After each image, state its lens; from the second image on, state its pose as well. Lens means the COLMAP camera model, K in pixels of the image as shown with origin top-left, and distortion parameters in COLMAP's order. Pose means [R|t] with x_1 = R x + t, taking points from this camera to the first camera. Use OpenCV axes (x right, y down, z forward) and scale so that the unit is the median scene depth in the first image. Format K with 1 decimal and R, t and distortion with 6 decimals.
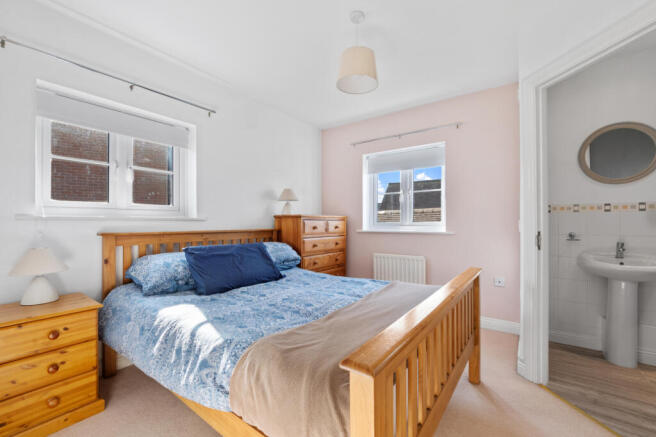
lens RADIAL K [[273.7, 0, 322.1], [0, 273.7, 221.8], [0, 0, 1]] dist [-0.016857, 0.000410]
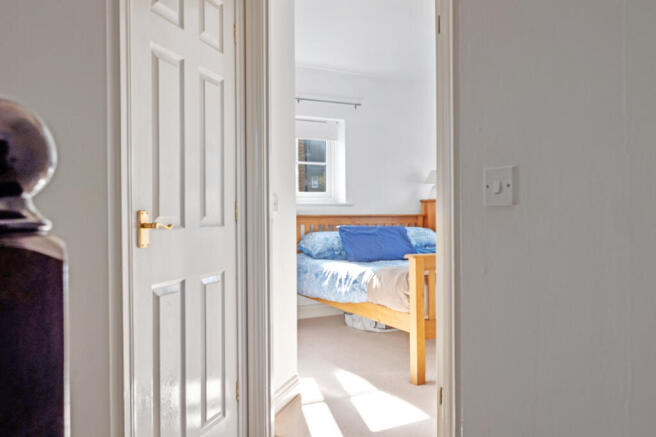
lens RADIAL K [[545.7, 0, 327.4], [0, 545.7, 217.5], [0, 0, 1]] dist [-0.003527, -0.000085]
pose [[0.904722, 0.000194, -0.426001, 0.480119], [0.004861, 0.999930, 0.010778, 0.021953], [0.425974, -0.011822, 0.904658, -1.191308]]
